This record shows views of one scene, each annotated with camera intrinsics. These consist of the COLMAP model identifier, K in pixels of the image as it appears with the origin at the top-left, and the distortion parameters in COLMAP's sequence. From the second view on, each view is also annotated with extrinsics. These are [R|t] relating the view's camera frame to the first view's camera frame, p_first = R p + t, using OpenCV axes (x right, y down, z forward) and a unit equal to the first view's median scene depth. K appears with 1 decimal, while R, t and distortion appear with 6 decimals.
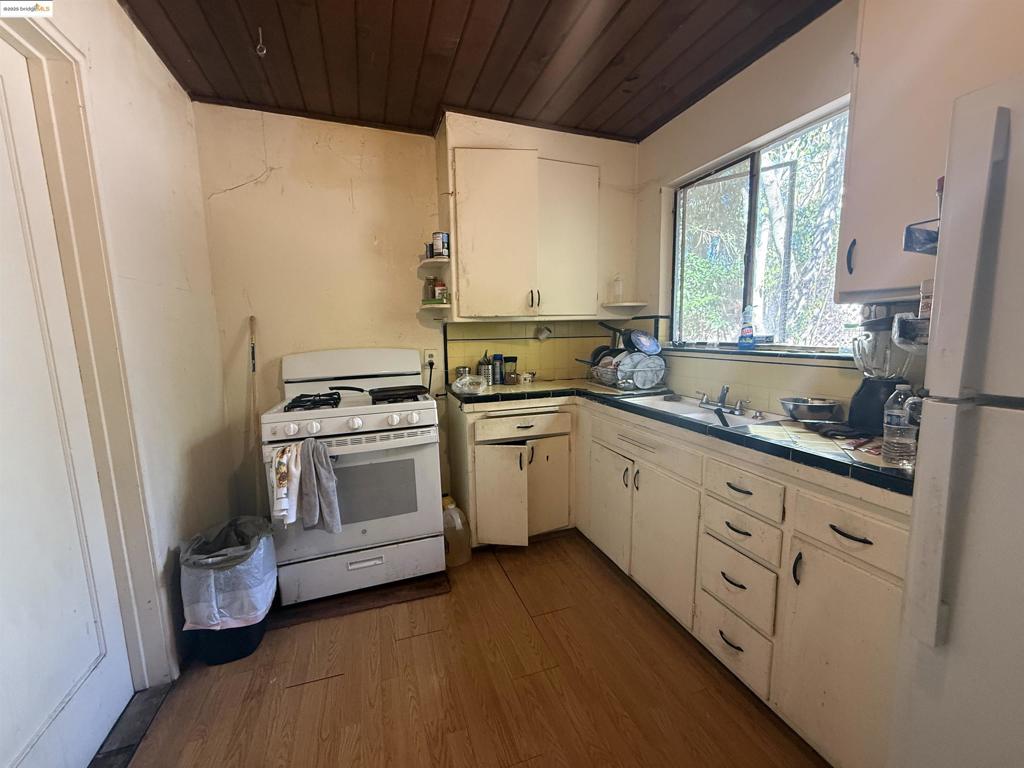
lens RADIAL K [[407.2, 0, 509.5], [0, 407.2, 386.2], [0, 0, 1]] dist [0.000900, 0.000246]
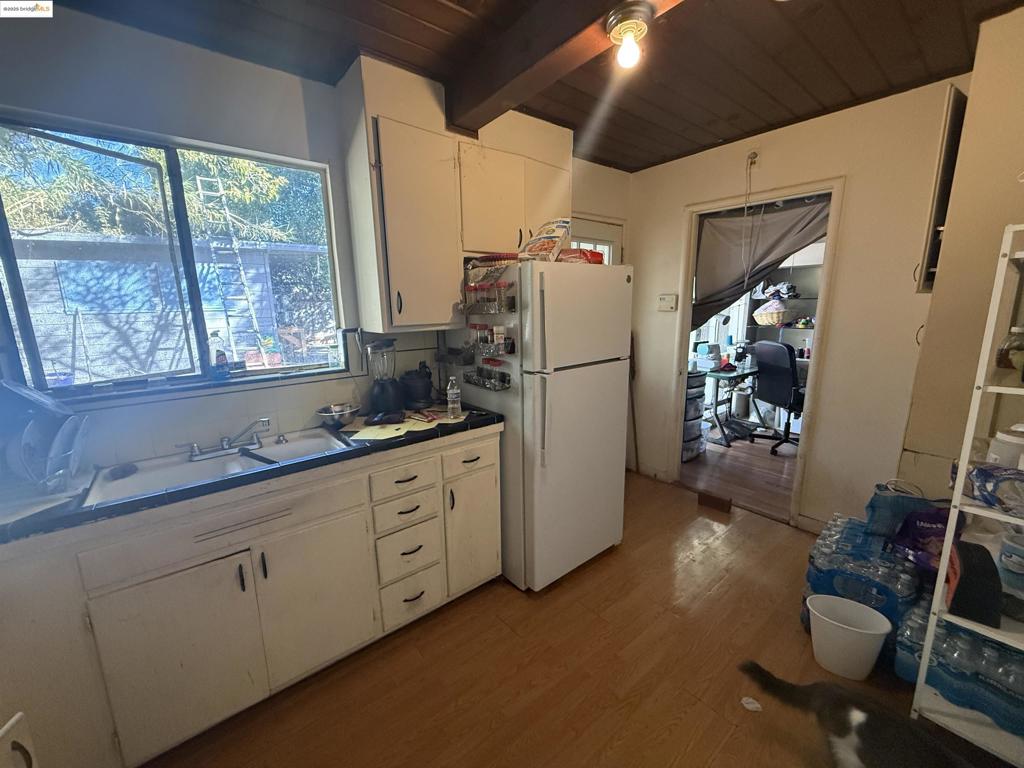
lens RADIAL K [[407.2, 0, 508.0], [0, 407.2, 380.9], [0, 0, 1]] dist [0.000900, 0.000246]
pose [[-0.332730, -0.144285, 0.931919, -0.511078], [0.163709, 0.964383, 0.207762, -0.191462], [-0.928703, 0.221692, -0.297258, 0.771672]]
